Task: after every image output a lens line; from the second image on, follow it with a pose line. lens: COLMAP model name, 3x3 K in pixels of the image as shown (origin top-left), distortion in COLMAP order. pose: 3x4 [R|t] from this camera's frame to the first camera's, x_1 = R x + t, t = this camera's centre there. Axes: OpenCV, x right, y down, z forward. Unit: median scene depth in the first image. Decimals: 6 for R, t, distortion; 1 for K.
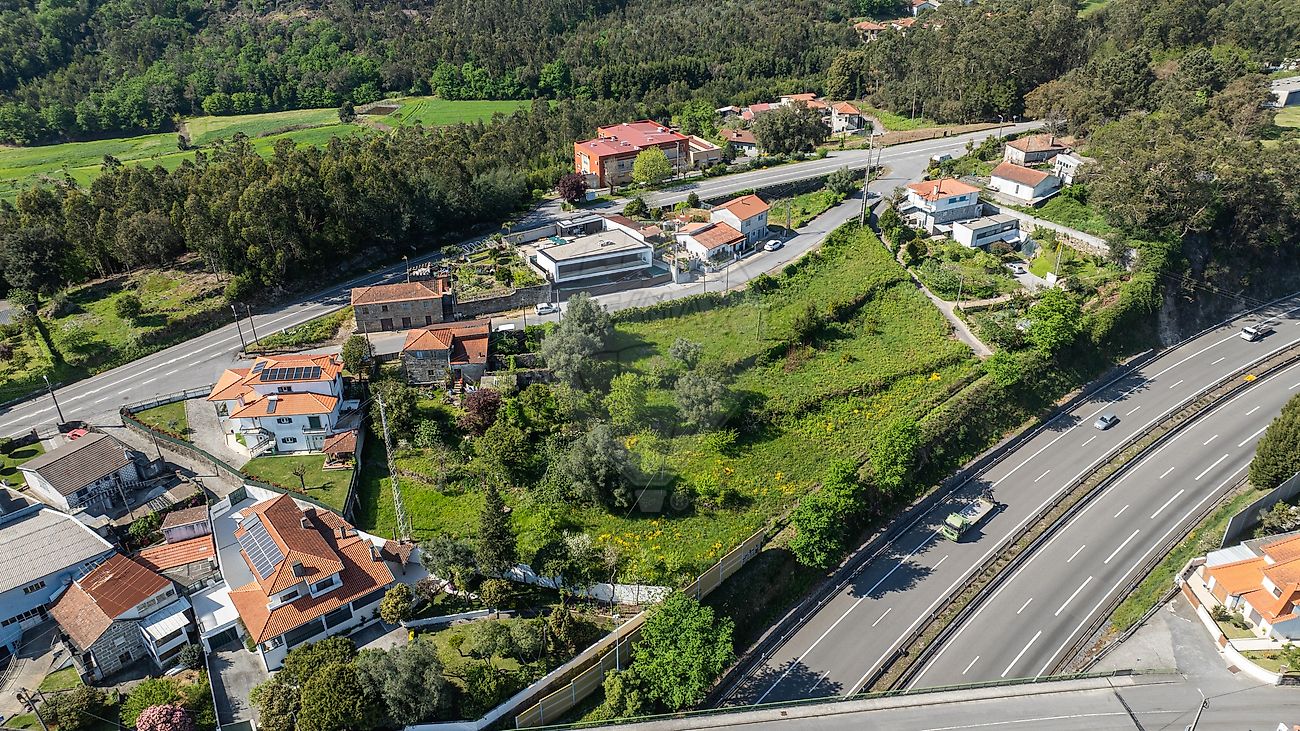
lens RADIAL K [[910.8, 0, 651.1], [0, 910.8, 362.0], [0, 0, 1]] dist [-0.030758, 0.028253]
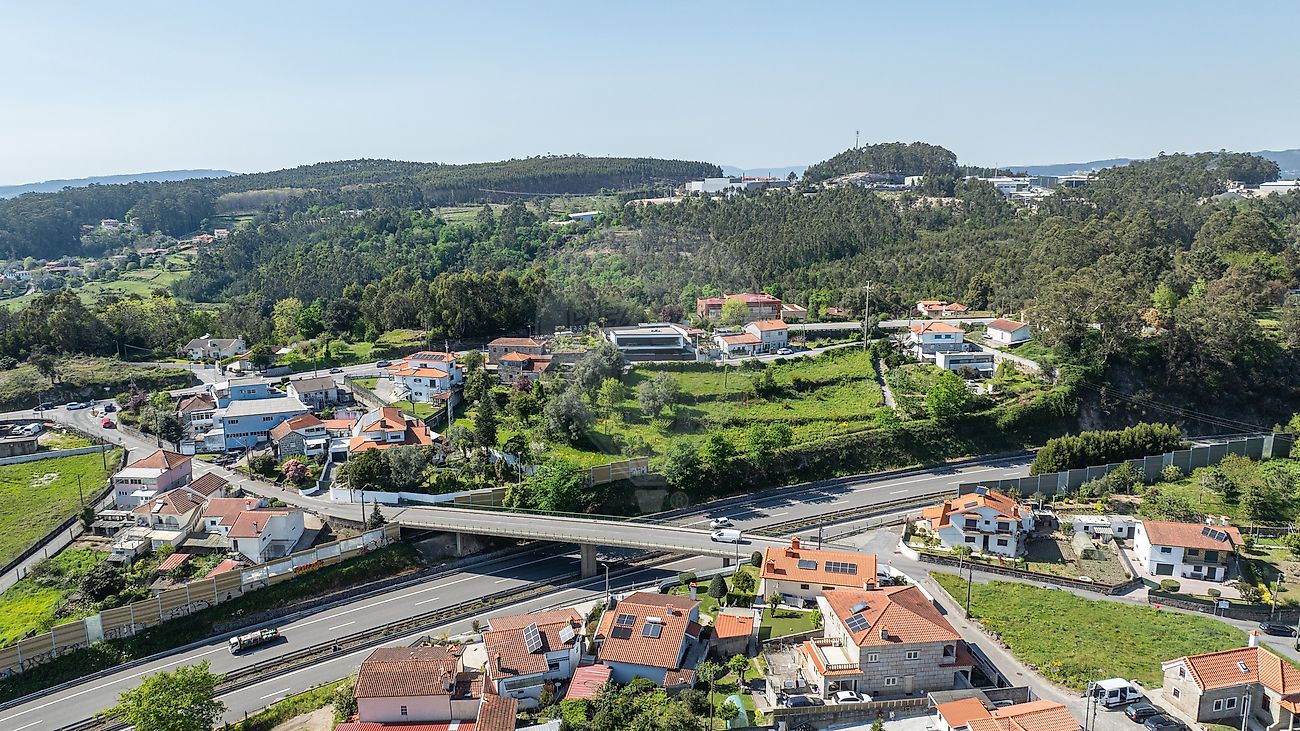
lens RADIAL K [[910.8, 0, 650.3], [0, 910.8, 364.4], [0, 0, 1]] dist [-0.030758, 0.028253]
pose [[0.931430, 0.075776, -0.355945, 0.520859], [-0.176927, 0.949000, -0.260950, 0.340671], [0.318018, 0.306033, 0.897334, -0.354654]]
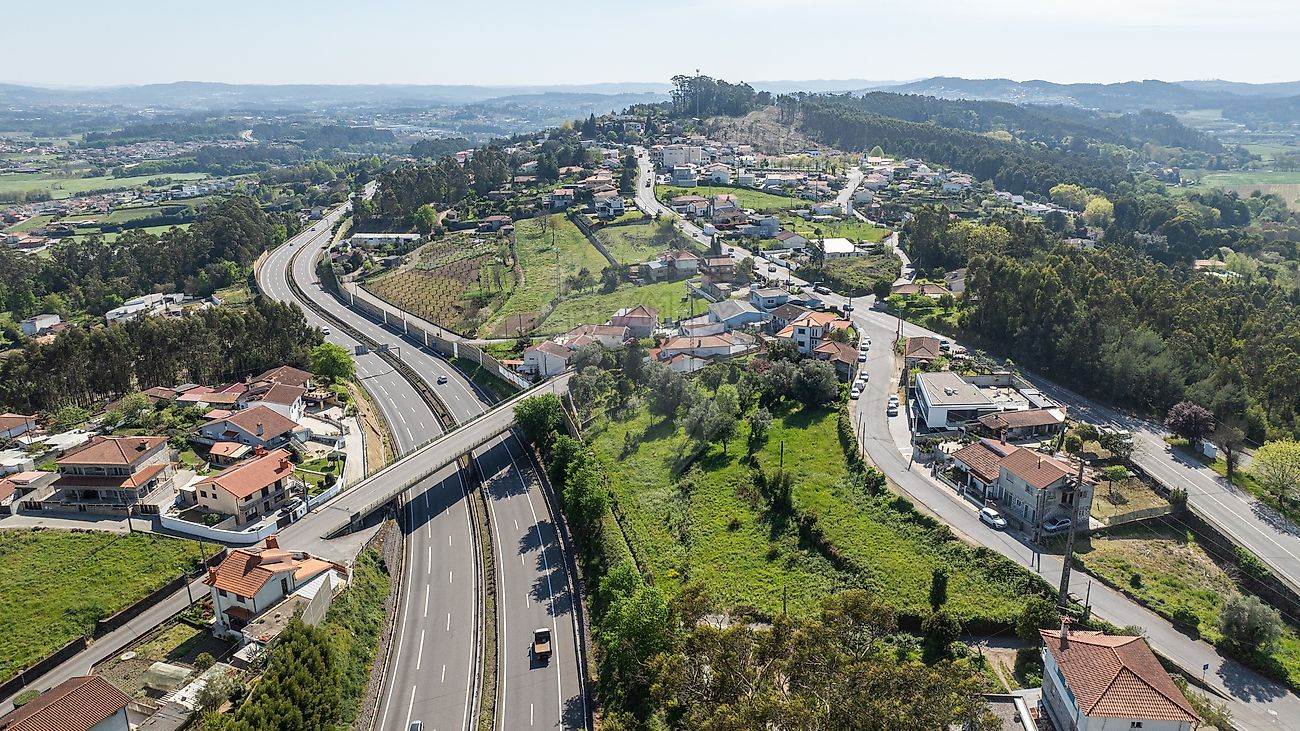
lens RADIAL K [[910.8, 0, 652.6], [0, 910.8, 364.4], [0, 0, 1]] dist [-0.030758, 0.028253]
pose [[-0.516042, 0.269706, -0.812994, 0.963263], [-0.404485, 0.759915, 0.508842, -0.559557], [0.755045, 0.591428, -0.283056, 1.108223]]
